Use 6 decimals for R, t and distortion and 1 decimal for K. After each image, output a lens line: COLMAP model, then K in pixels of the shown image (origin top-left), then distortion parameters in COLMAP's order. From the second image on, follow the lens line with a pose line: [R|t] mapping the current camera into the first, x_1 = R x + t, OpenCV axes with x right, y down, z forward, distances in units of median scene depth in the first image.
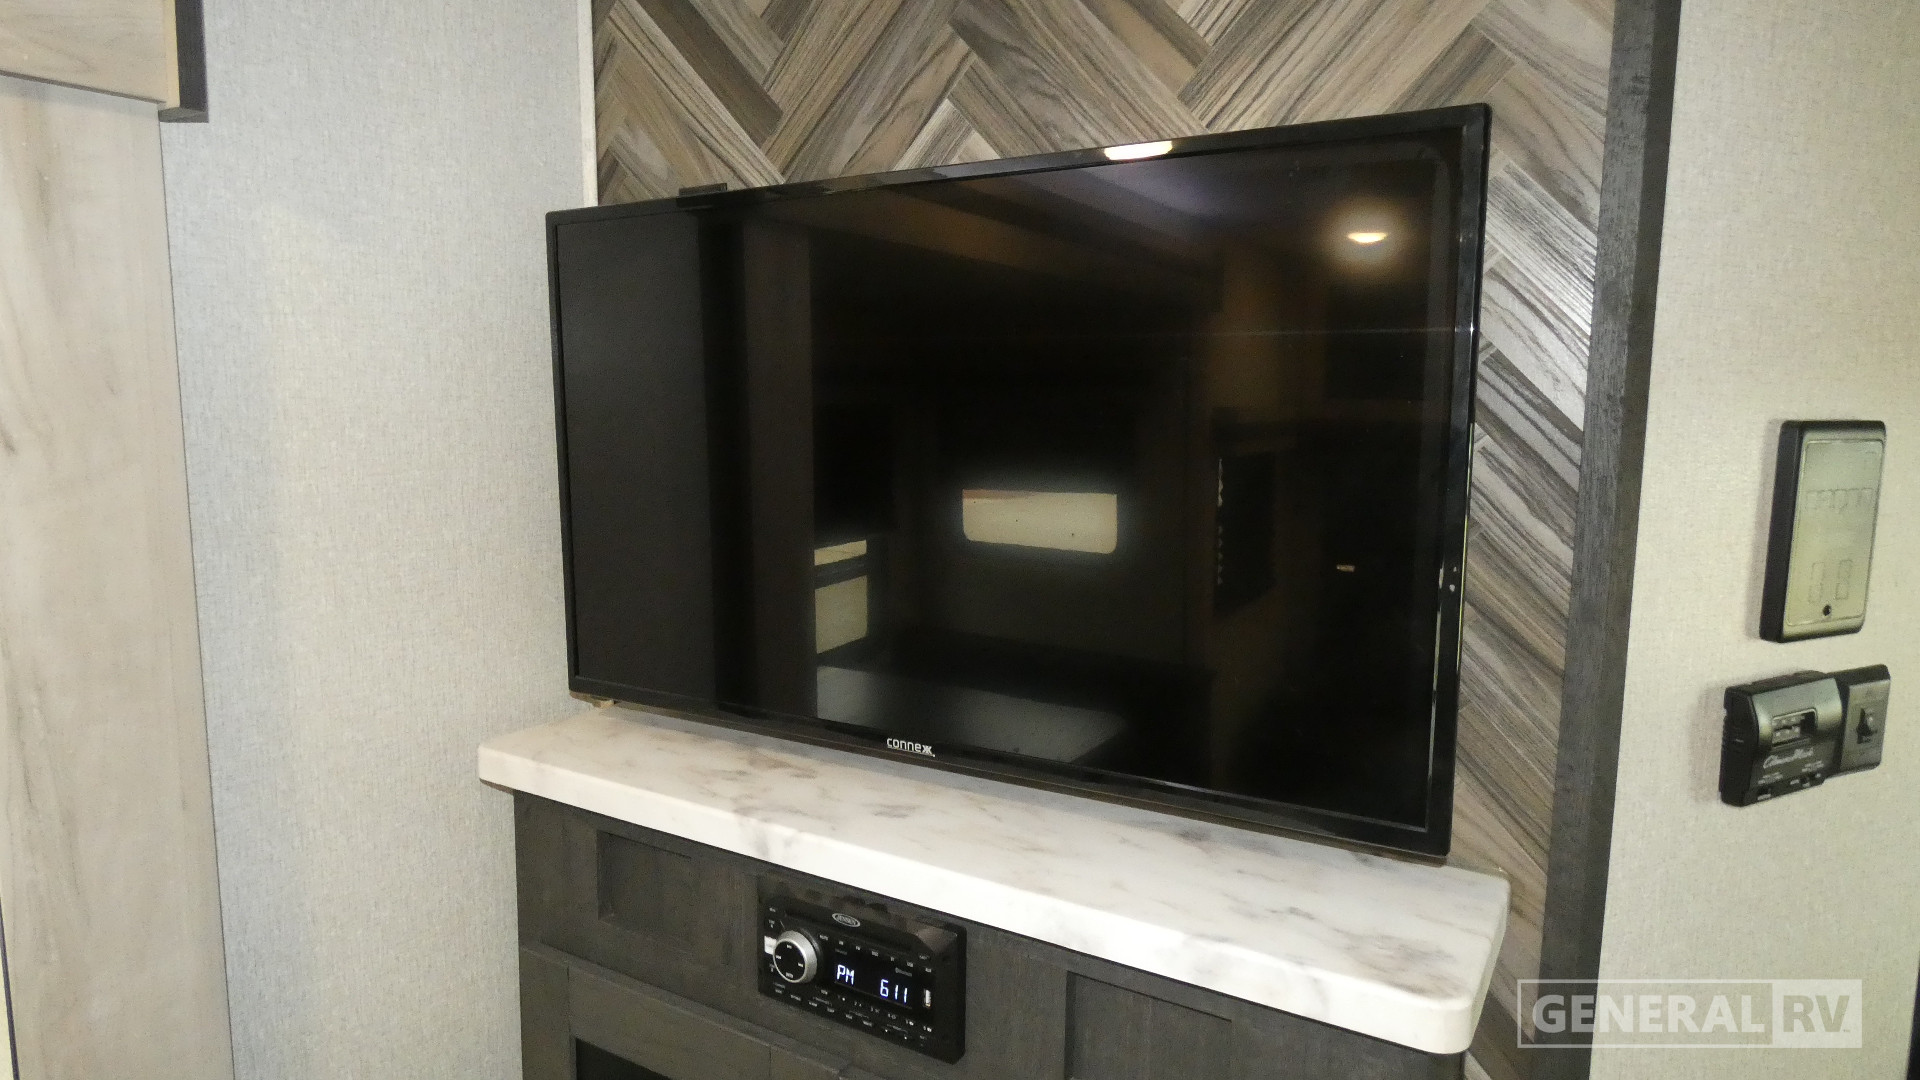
lens RADIAL K [[1150.3, 0, 950.5], [0, 1150.3, 533.2], [0, 0, 1]] dist [-0.008574, 0.001167]
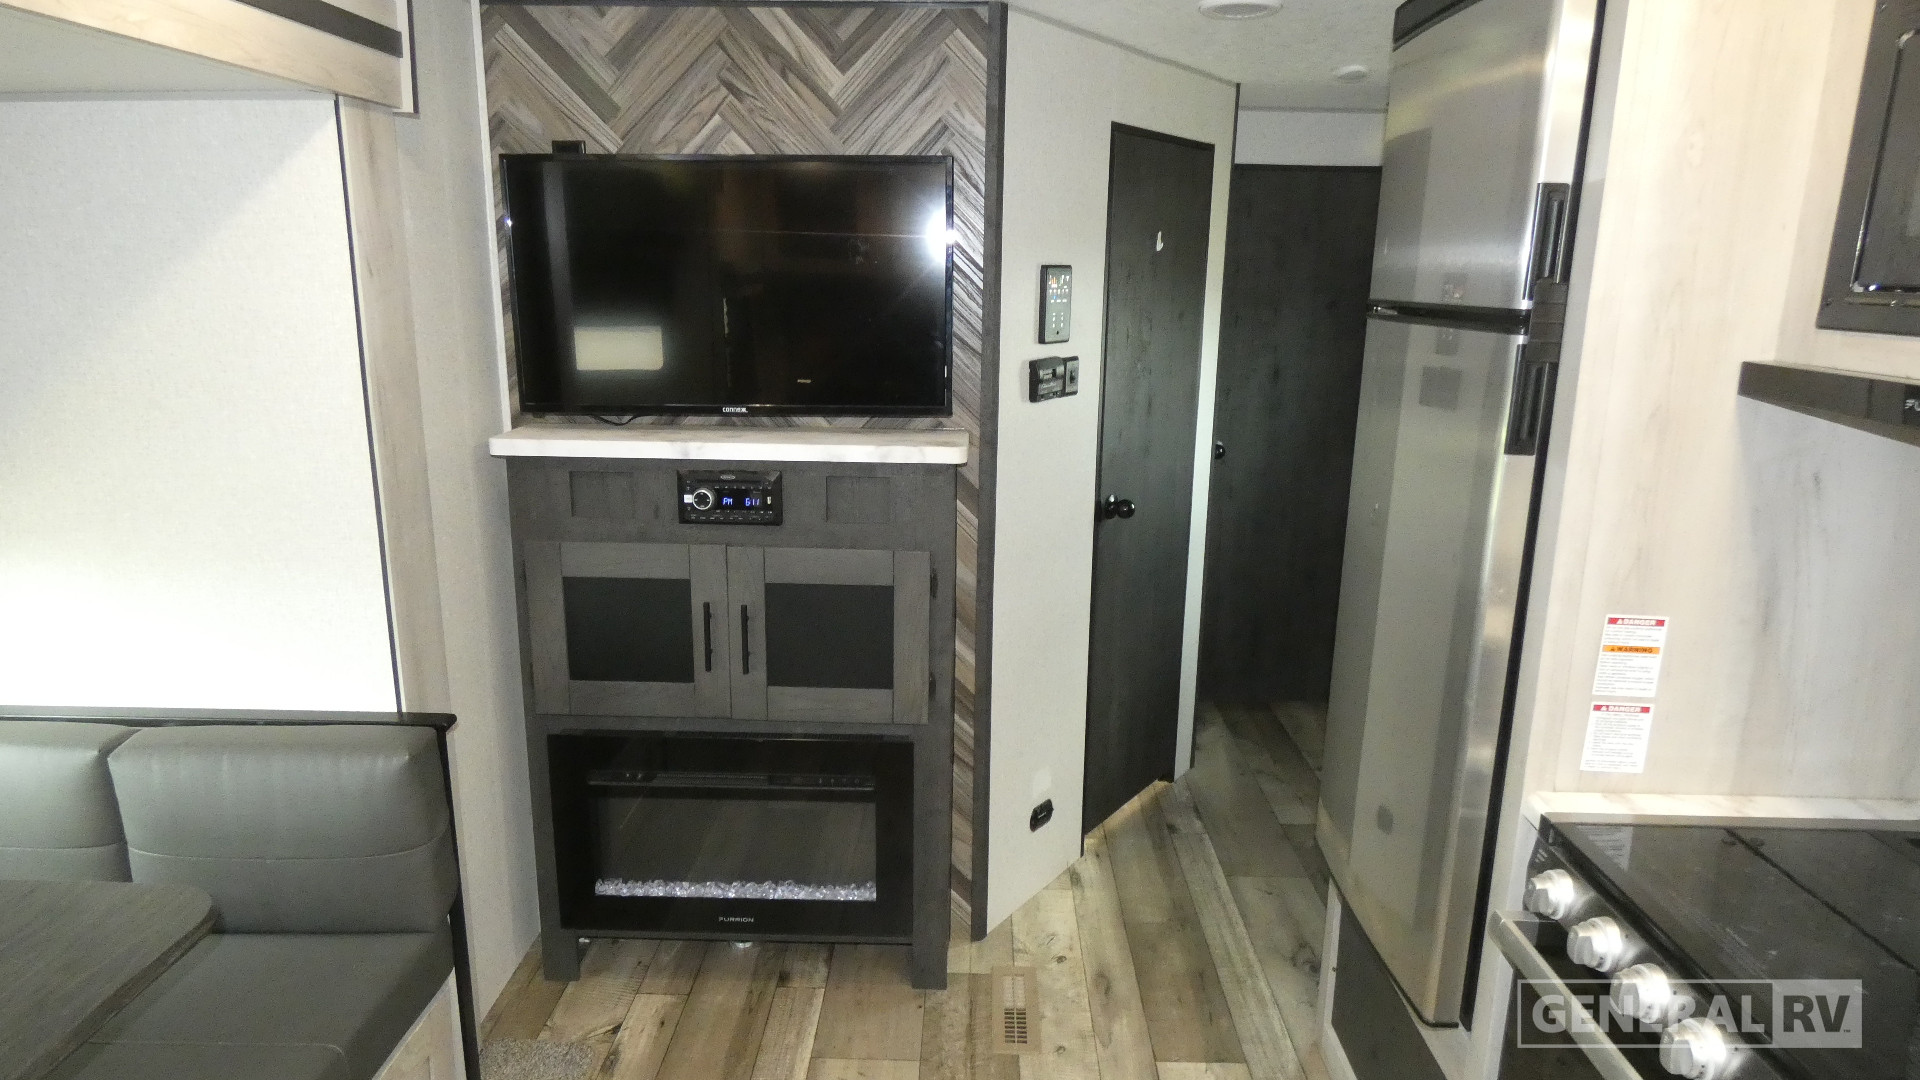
lens RADIAL K [[1136.5, 0, 995.6], [0, 1136.5, 535.1], [0, 0, 1]] dist [-0.035514, 0.000423]
pose [[0.844713, -0.118341, 0.521972, -0.867105], [0.054399, 0.989182, 0.136232, 0.165390], [-0.532447, -0.086682, 0.842013, -1.292836]]
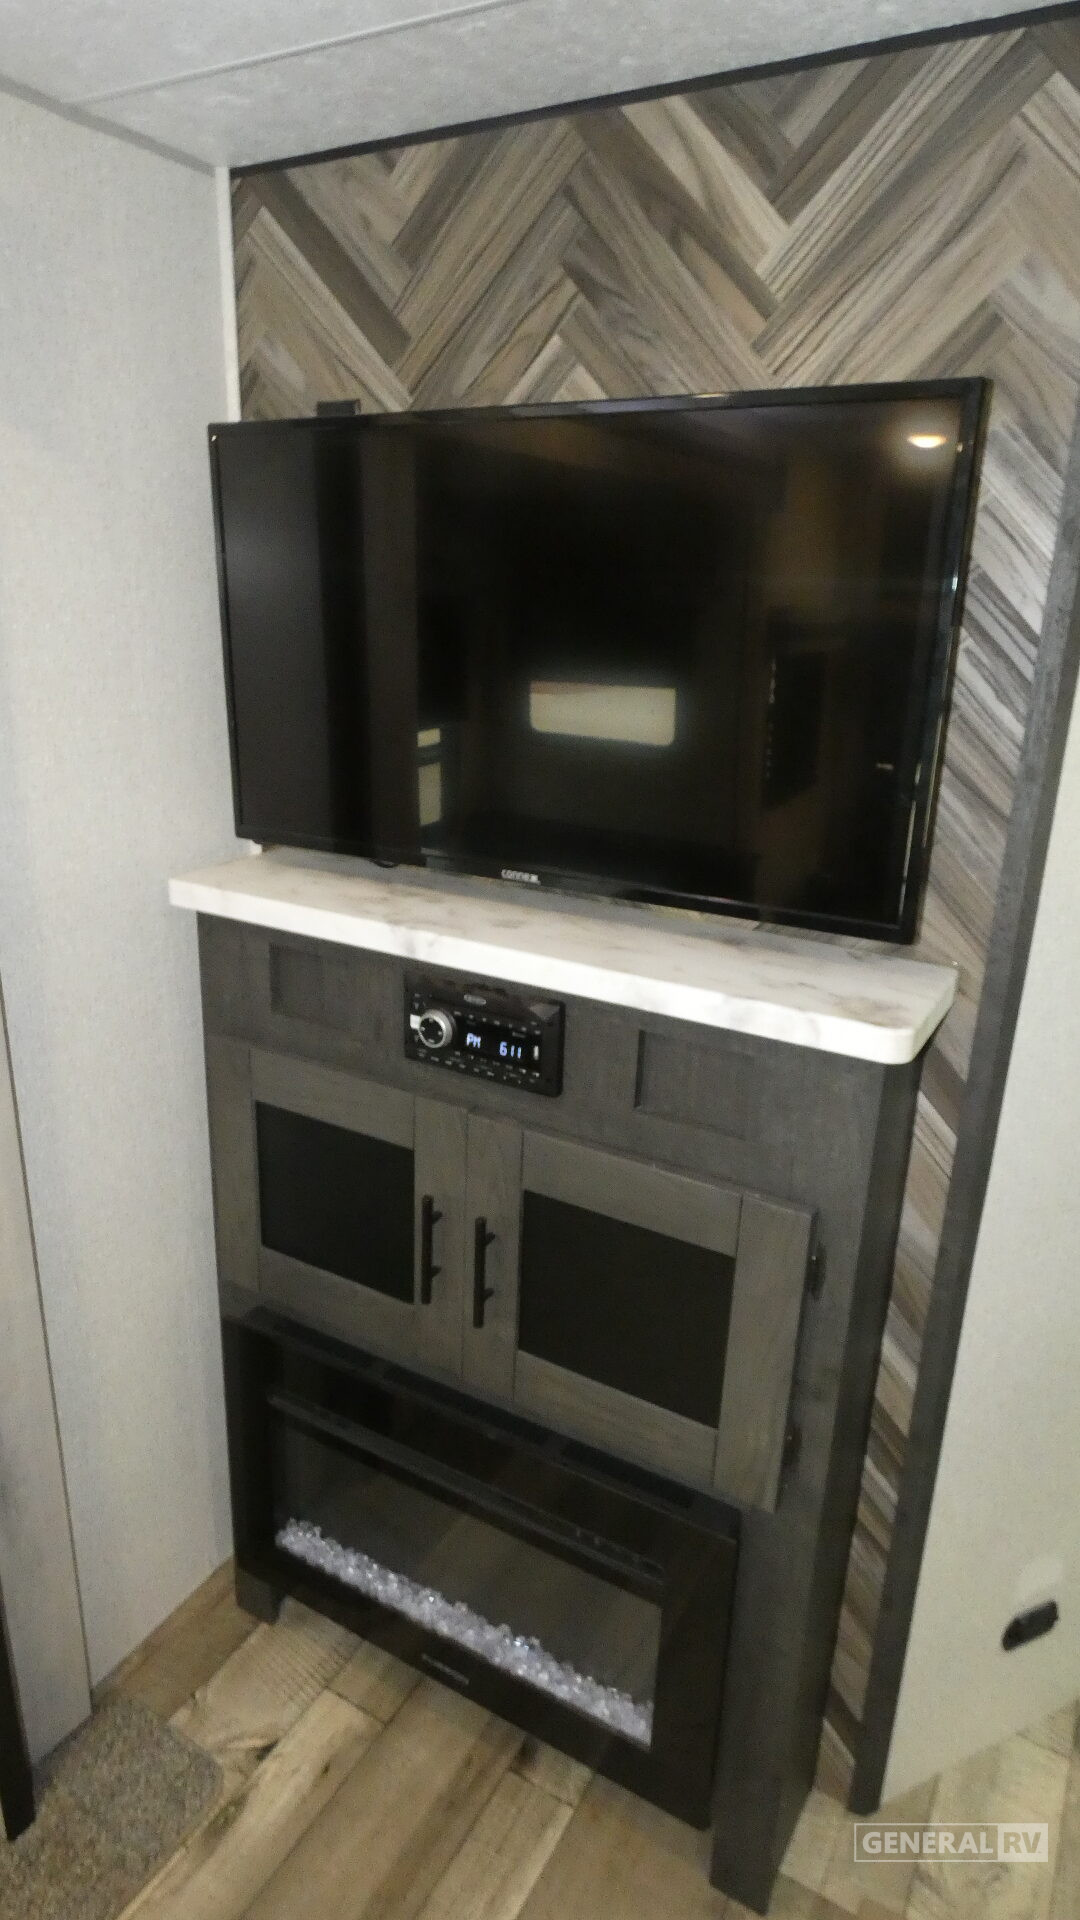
lens RADIAL K [[1150.3, 0, 540.0], [0, 1150.3, 960.0], [0, 0, 1]] dist [-0.008574, 0.001167]
pose [[0.999245, 0.010183, 0.037486, -0.065804], [-0.017243, 0.981020, 0.193140, 0.028783], [-0.034808, -0.193641, 0.980455, -0.317213]]
